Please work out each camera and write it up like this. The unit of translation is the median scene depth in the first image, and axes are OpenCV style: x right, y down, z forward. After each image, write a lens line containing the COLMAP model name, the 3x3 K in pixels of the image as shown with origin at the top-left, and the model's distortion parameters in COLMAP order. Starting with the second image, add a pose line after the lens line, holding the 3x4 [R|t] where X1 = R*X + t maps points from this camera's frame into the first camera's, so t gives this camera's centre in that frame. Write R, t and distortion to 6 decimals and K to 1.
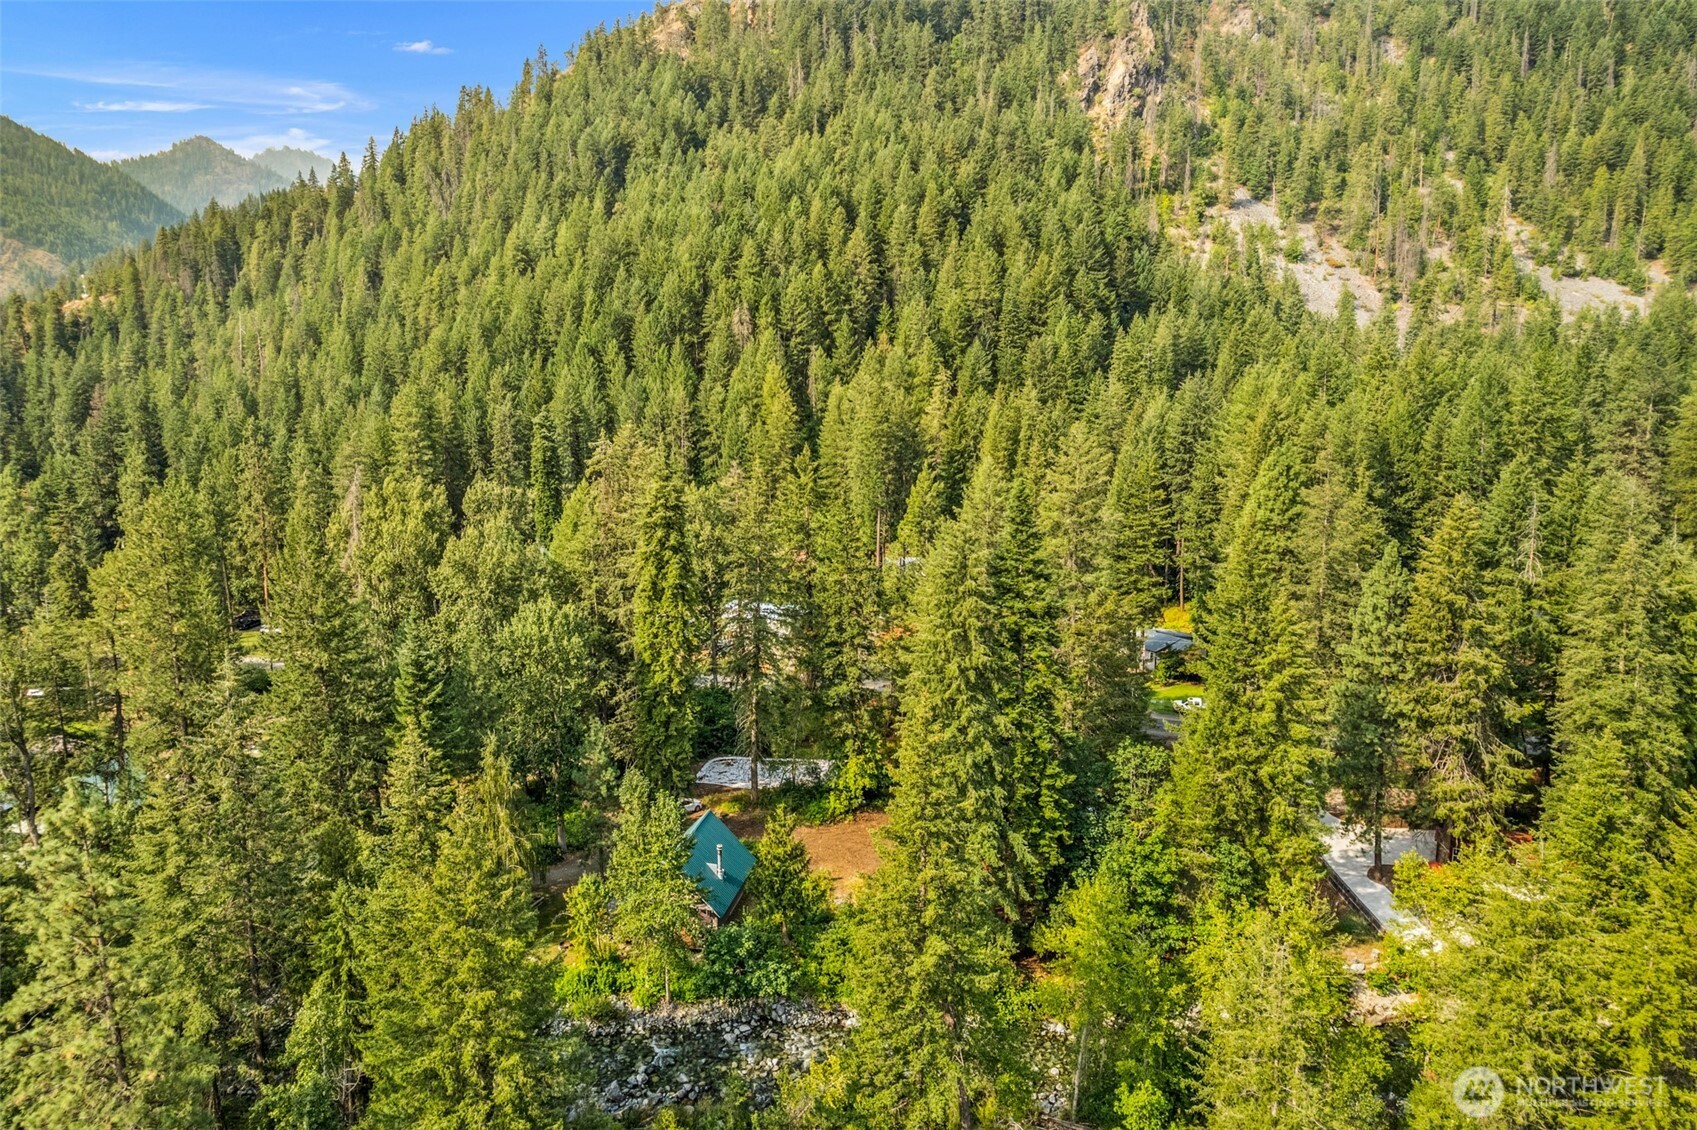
lens RADIAL K [[1111.0, 0, 792.4], [0, 1111.0, 563.2], [0, 0, 1]] dist [-0.038354, 0.000670]
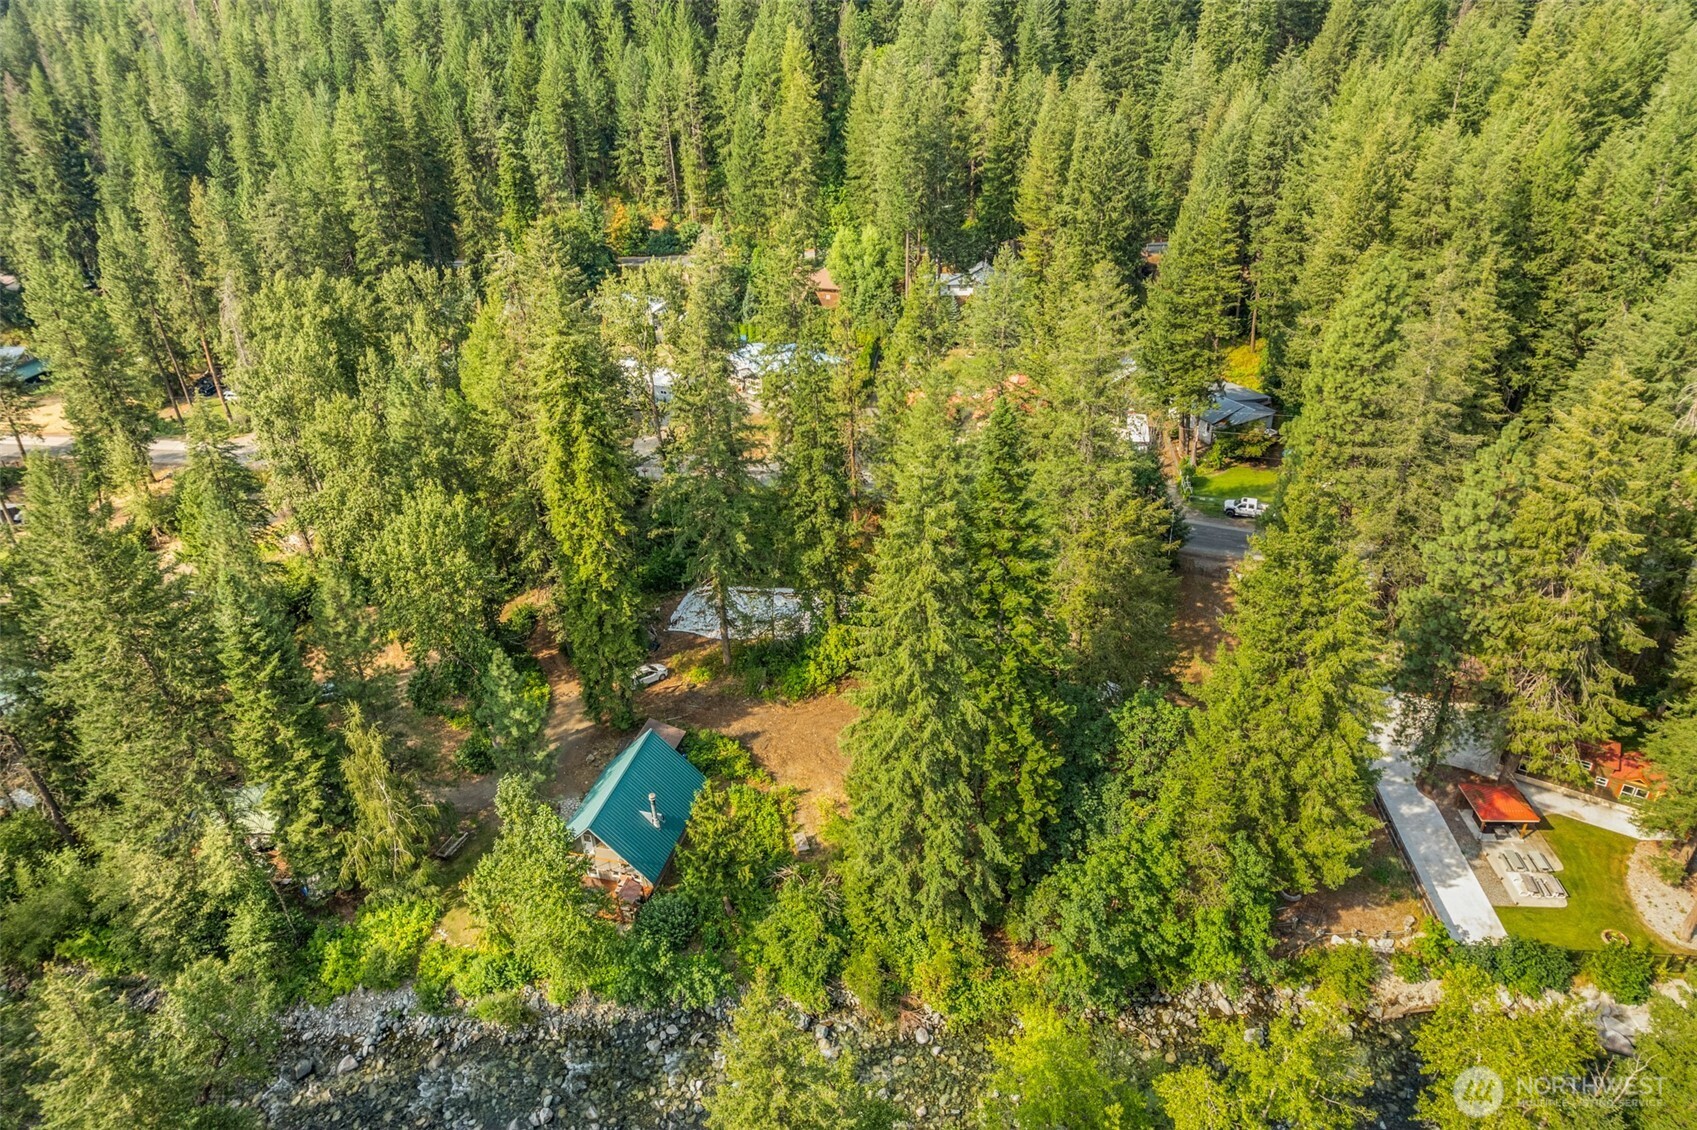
lens RADIAL K [[1083.7, 0, 848.5], [0, 1083.7, 565.0], [0, 0, 1]] dist [-0.078692, 0.075944]
pose [[0.999407, -0.015896, -0.030554, 0.110752], [0.025345, 0.940111, 0.339926, -0.185580], [0.023321, -0.340498, 0.939956, 0.271792]]
